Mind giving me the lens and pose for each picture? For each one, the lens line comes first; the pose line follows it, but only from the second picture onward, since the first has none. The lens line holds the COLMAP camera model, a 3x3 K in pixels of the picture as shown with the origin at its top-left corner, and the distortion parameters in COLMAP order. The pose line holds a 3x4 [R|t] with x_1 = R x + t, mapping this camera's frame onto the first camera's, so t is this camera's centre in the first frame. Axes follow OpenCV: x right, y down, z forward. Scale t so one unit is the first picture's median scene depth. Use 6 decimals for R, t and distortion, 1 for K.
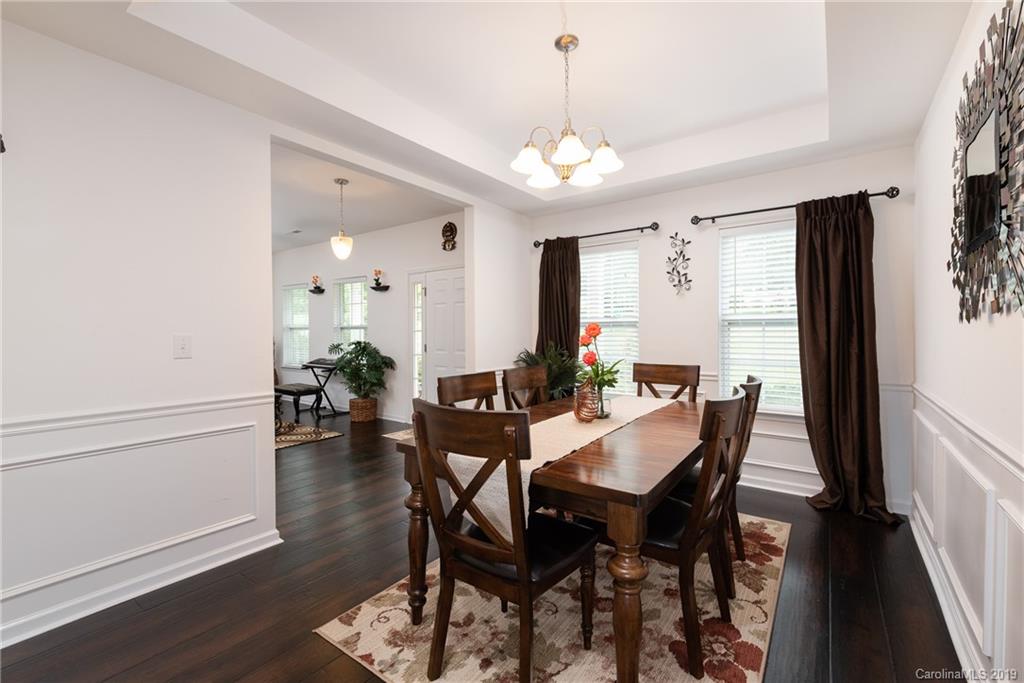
lens RADIAL K [[439.1, 0, 508.6], [0, 439.1, 336.2], [0, 0, 1]] dist [-0.002104, 0.000351]
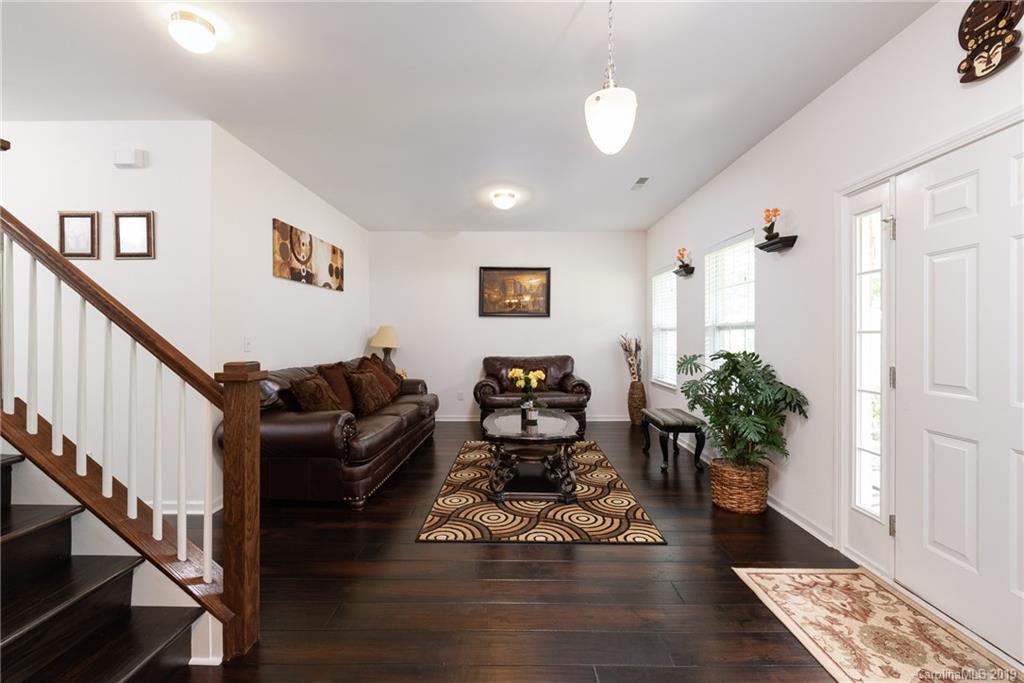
lens RADIAL K [[439.1, 0, 514.6], [0, 439.1, 338.2], [0, 0, 1]] dist [-0.002104, 0.000351]
pose [[0.599602, 0.004983, -0.800283, -0.077468], [-0.006368, 0.999979, 0.001455, -0.004453], [0.800273, 0.004224, 0.599621, 0.477949]]
